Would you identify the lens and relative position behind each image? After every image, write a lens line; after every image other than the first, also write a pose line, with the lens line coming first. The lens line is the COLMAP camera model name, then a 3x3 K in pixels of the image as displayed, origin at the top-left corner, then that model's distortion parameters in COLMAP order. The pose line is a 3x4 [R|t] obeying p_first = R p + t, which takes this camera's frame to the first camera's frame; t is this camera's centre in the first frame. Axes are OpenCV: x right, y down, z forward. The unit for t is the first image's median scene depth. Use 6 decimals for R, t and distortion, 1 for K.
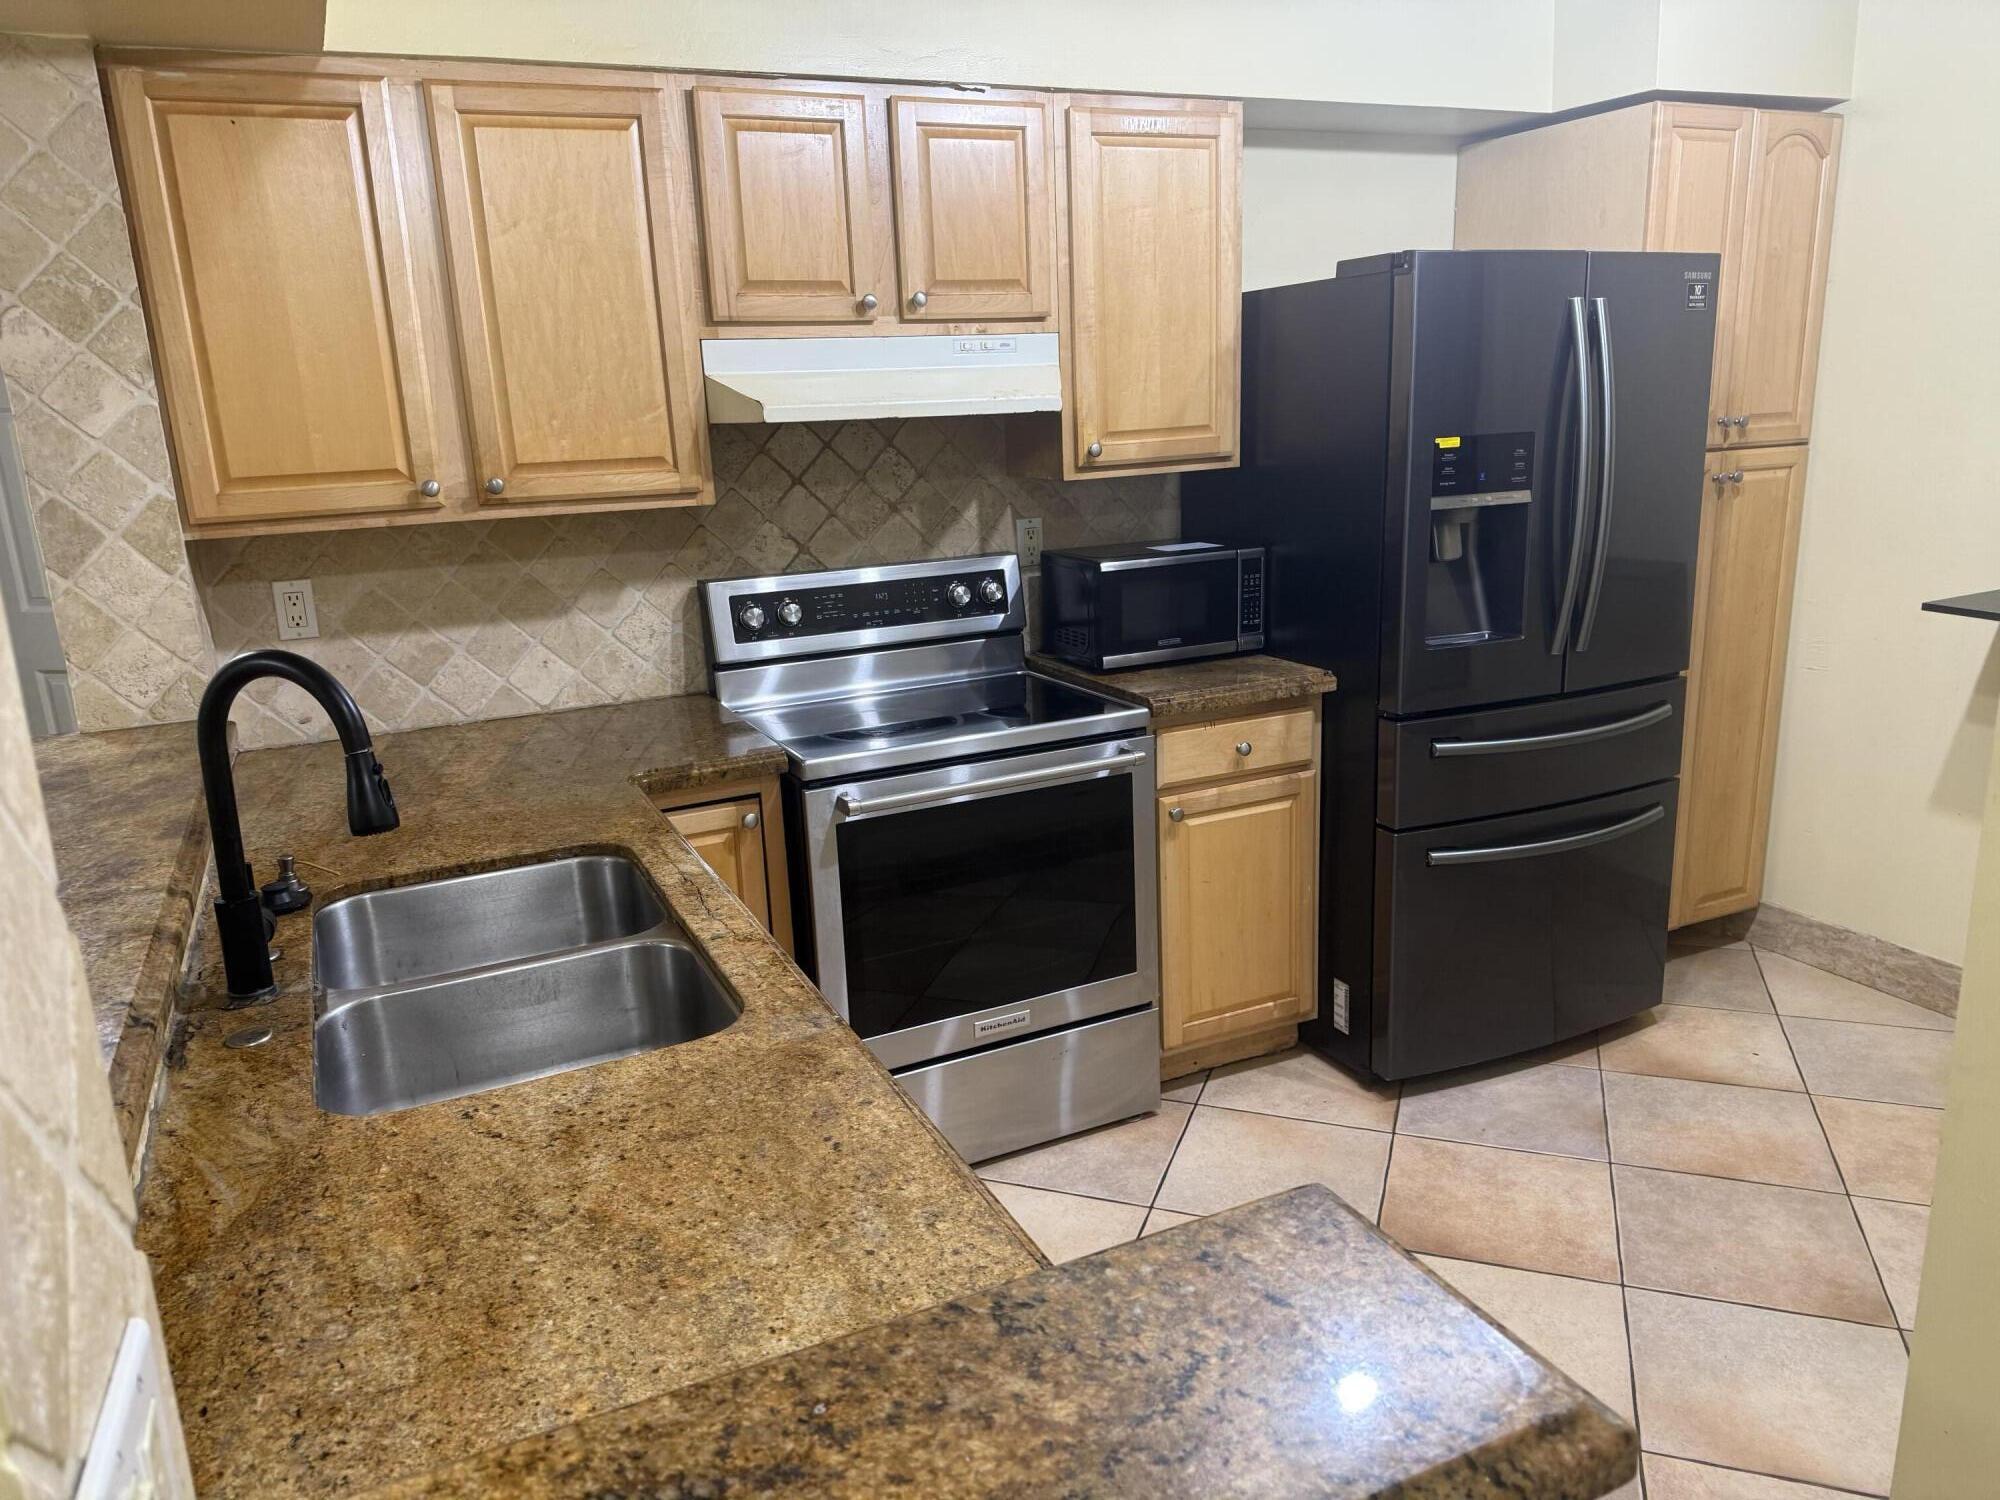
lens RADIAL K [[1423.7, 0, 1012.3], [0, 1423.7, 759.9], [0, 0, 1]] dist [0.036236, -0.019347]
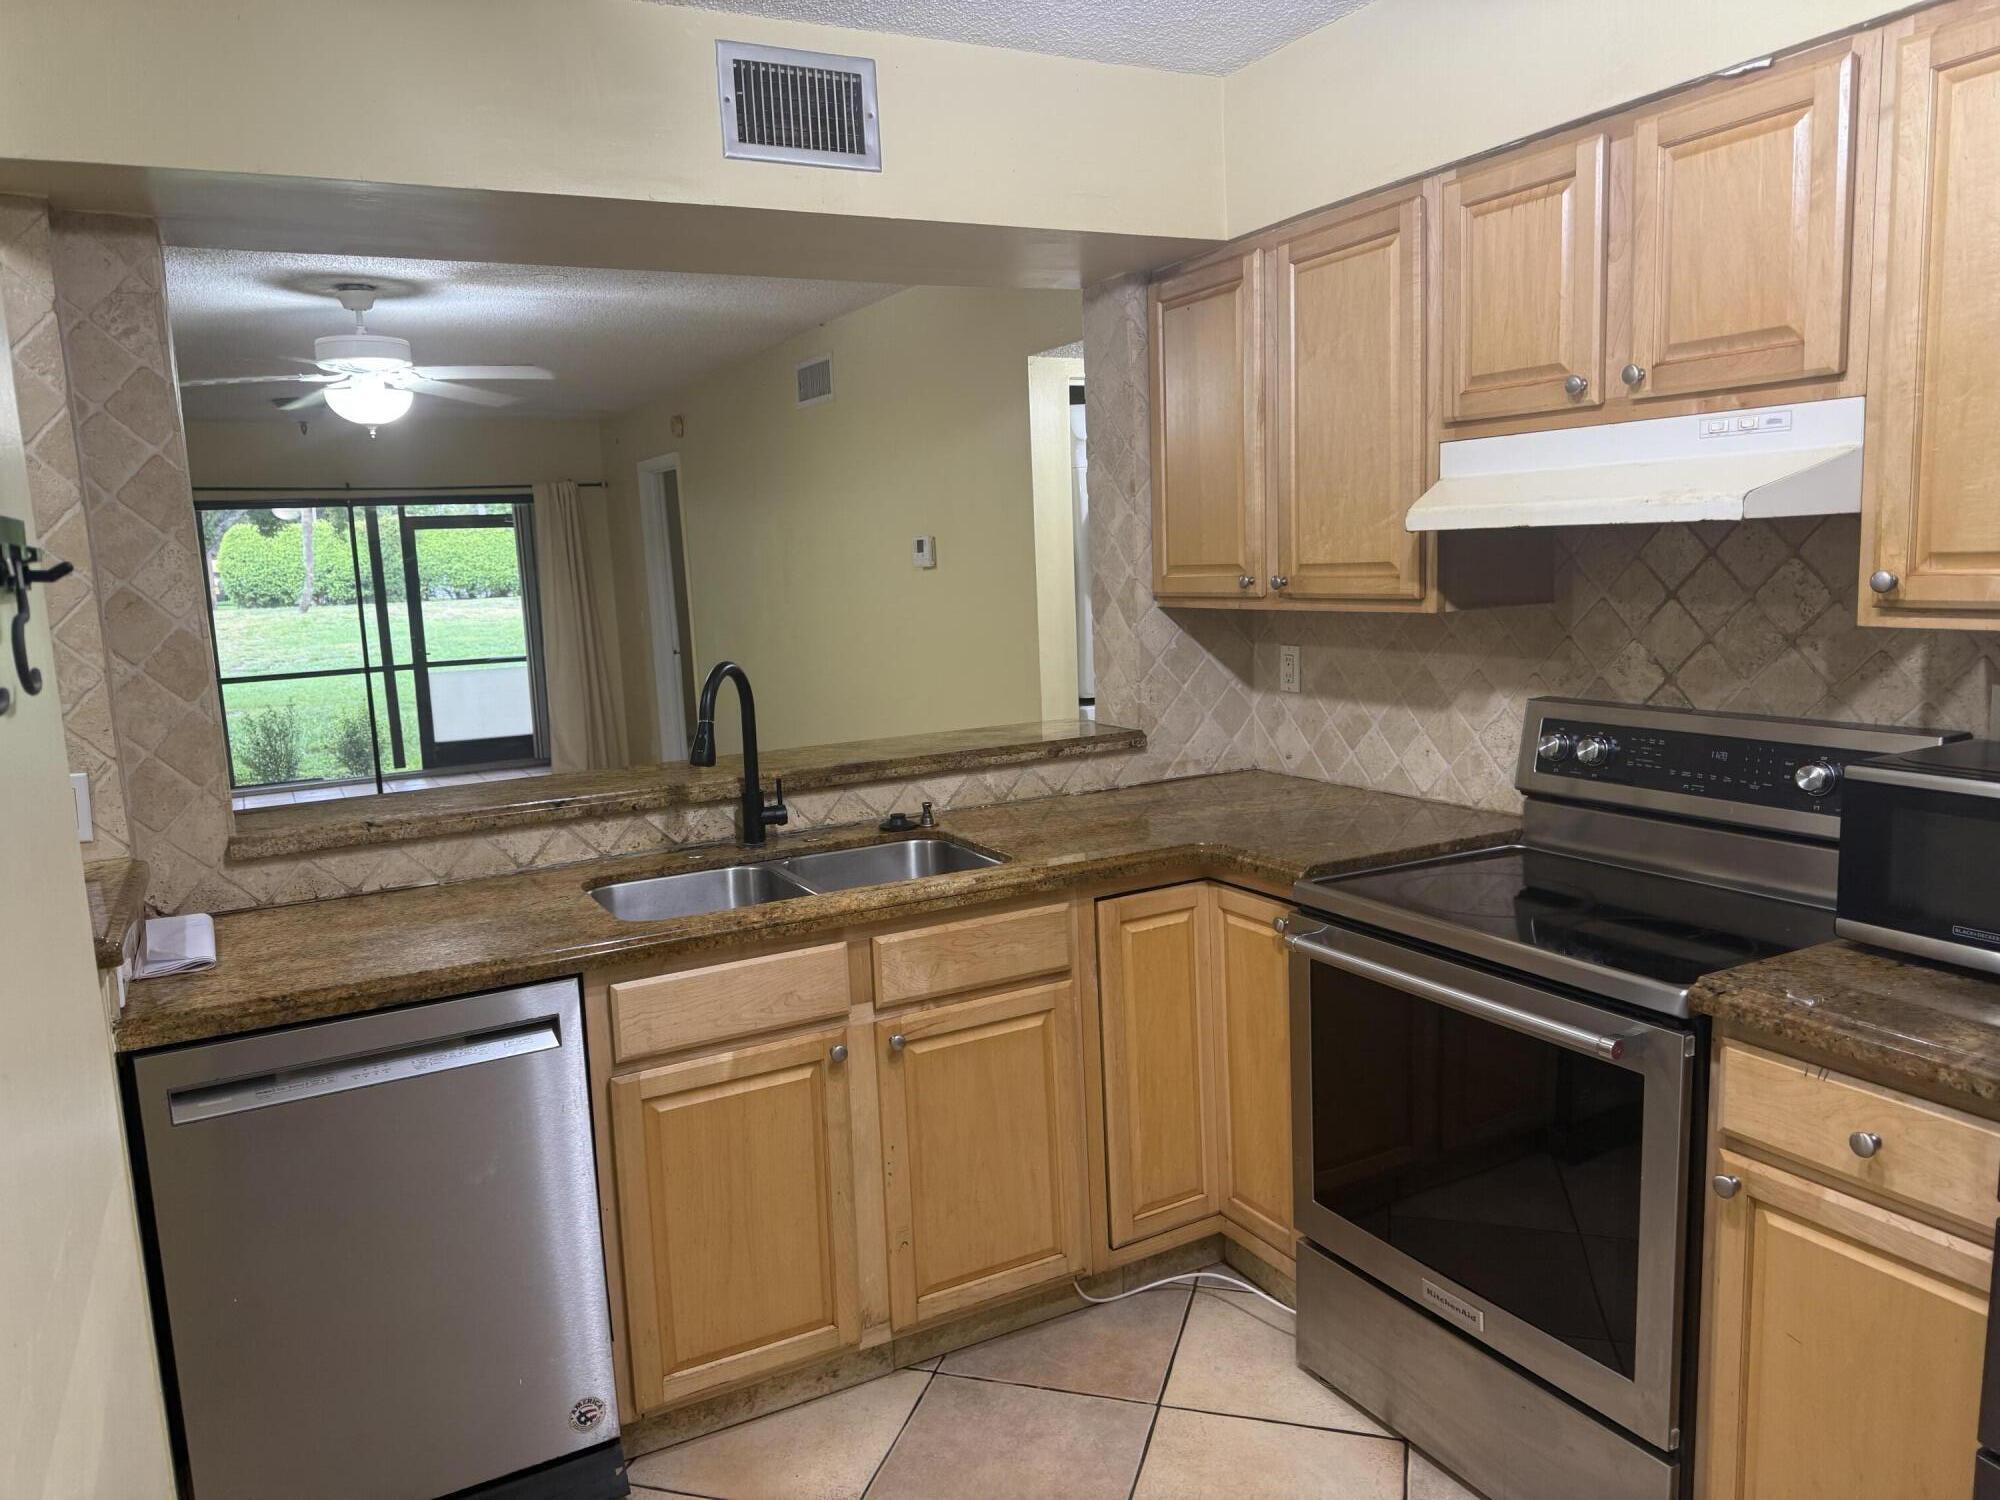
lens RADIAL K [[1423.7, 0, 1019.5], [0, 1423.7, 747.8], [0, 0, 1]] dist [0.036236, -0.019347]
pose [[0.060745, 0.179528, -0.981876, 0.654523], [-0.204582, 0.965048, 0.163794, -0.176733], [0.976963, 0.190924, 0.095350, 0.607781]]
